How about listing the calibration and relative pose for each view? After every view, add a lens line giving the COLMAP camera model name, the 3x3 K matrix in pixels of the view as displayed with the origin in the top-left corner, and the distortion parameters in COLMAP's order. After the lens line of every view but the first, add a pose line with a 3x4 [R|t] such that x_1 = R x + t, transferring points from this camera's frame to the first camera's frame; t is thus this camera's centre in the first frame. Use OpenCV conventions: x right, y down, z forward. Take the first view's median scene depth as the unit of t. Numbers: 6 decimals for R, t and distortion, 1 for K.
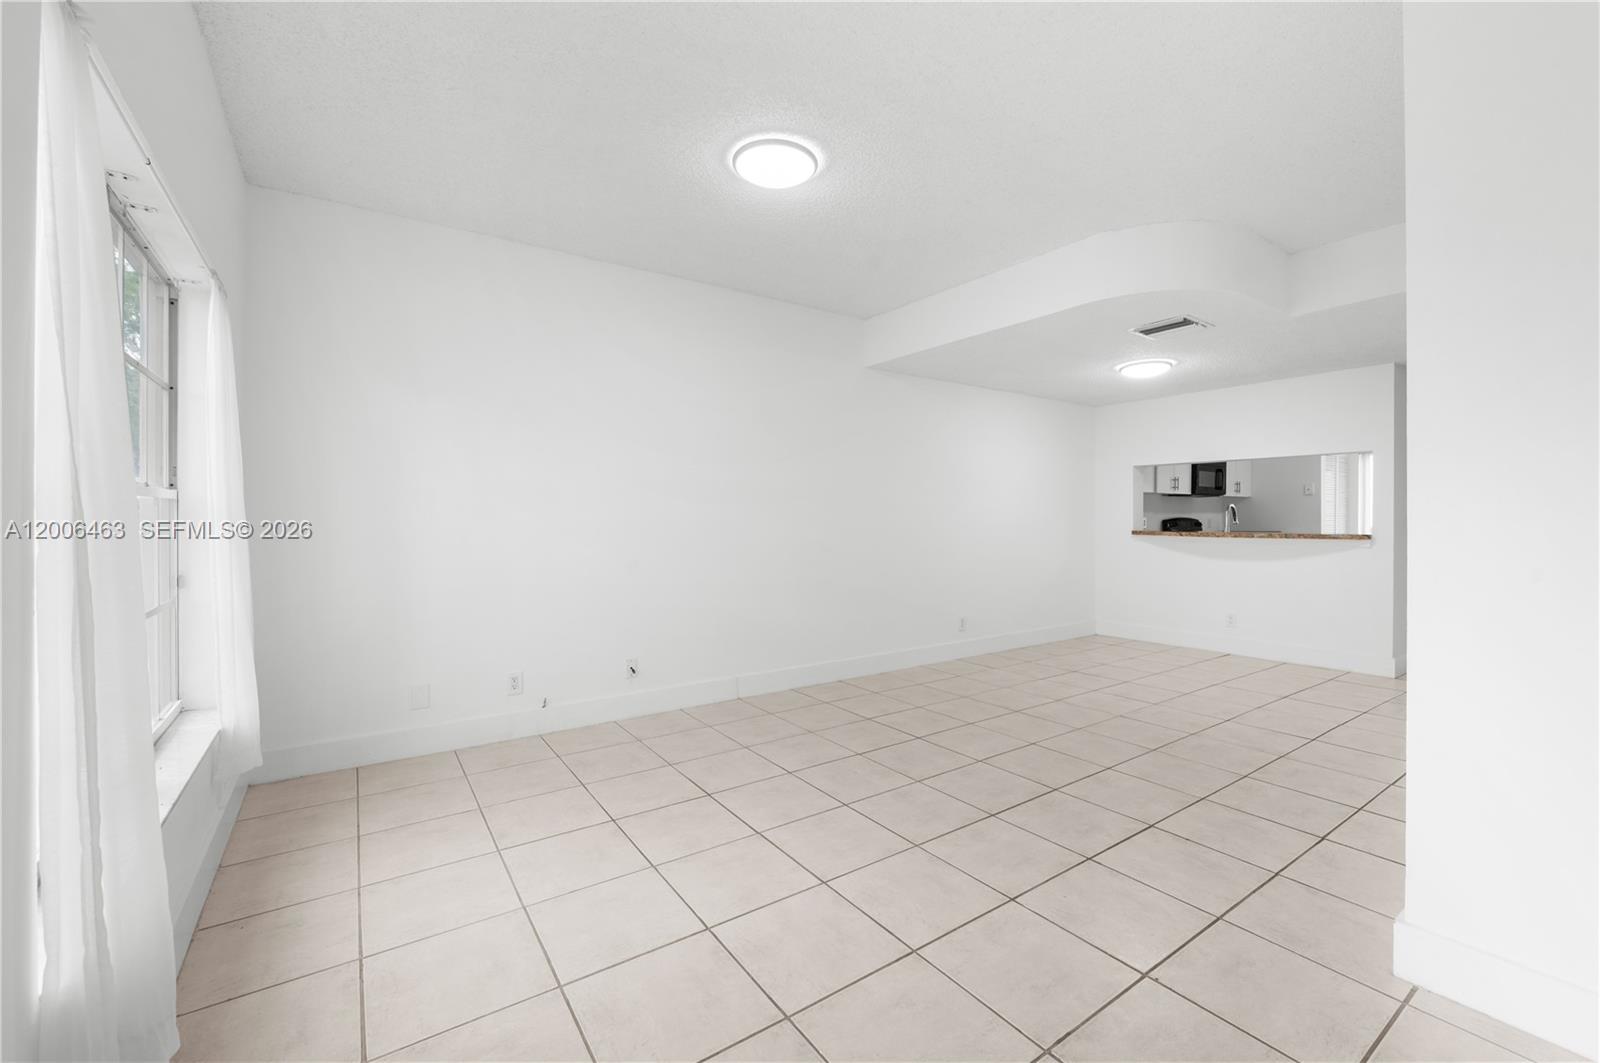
lens RADIAL K [[656.0, 0, 807.6], [0, 656.0, 523.1], [0, 0, 1]] dist [-0.007752, 0.000126]
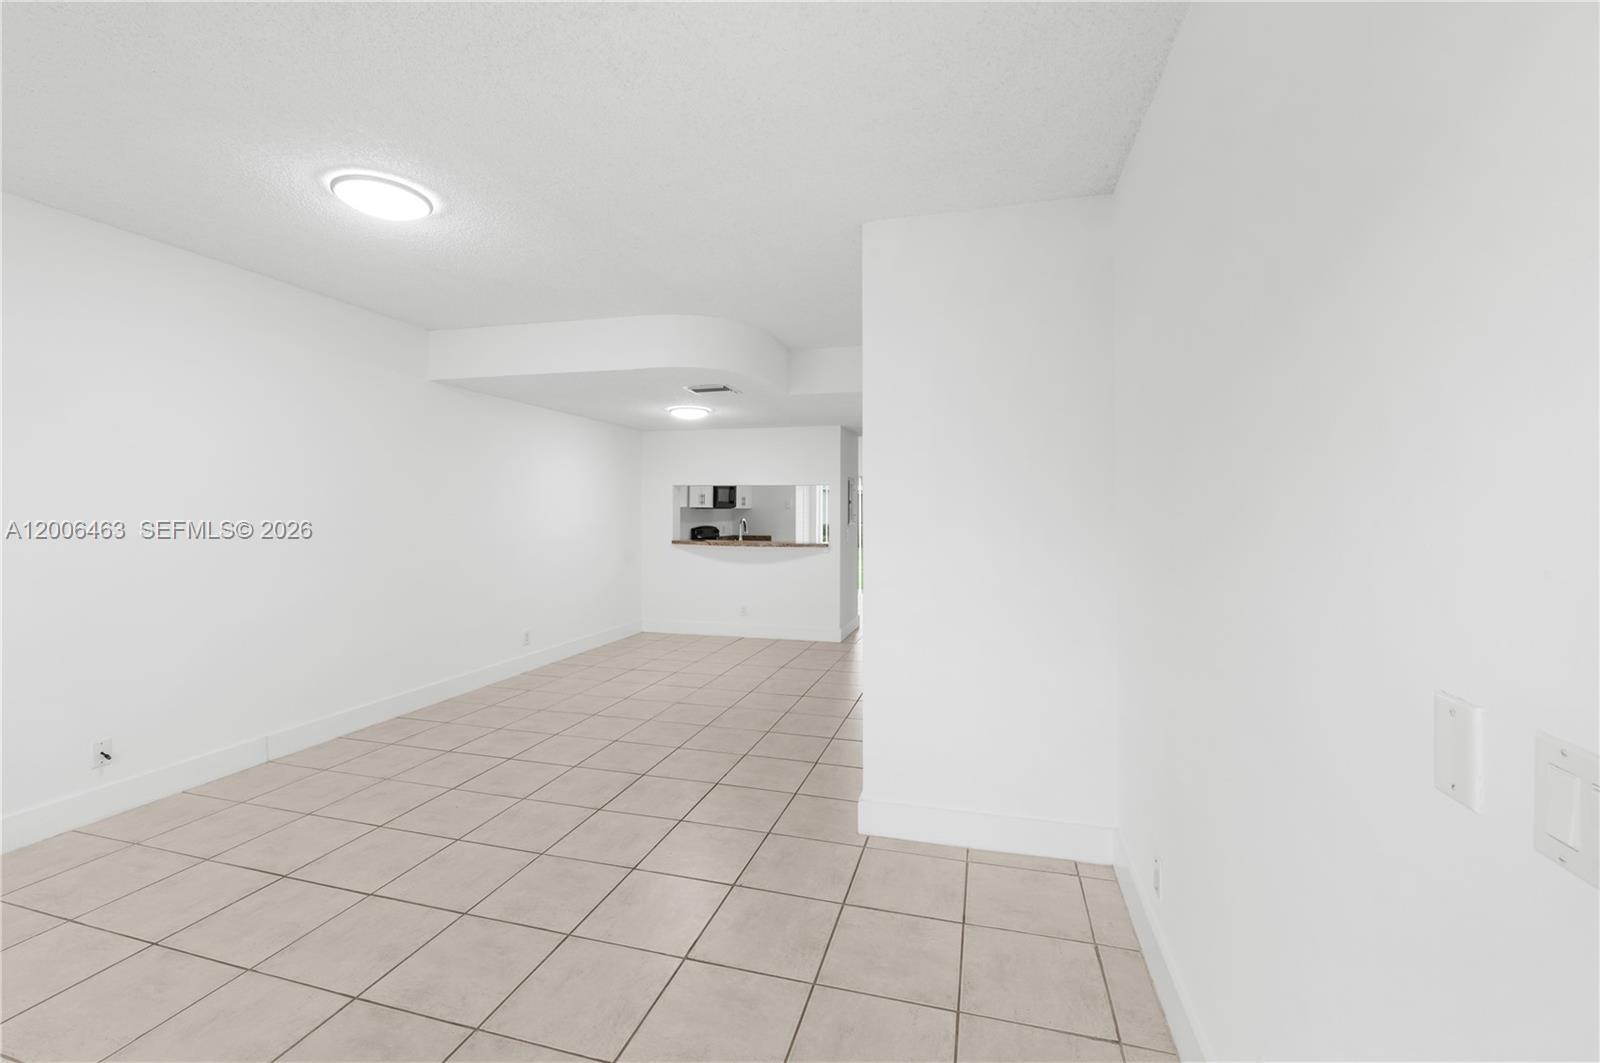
lens RADIAL K [[656.0, 0, 800.0], [0, 656.0, 505.4], [0, 0, 1]] dist [-0.007752, 0.000126]
pose [[0.772586, 0.011764, 0.634802, -0.083654], [-0.000047, 0.999829, -0.018471, -0.033623], [-0.634911, 0.014240, 0.772454, -0.062293]]
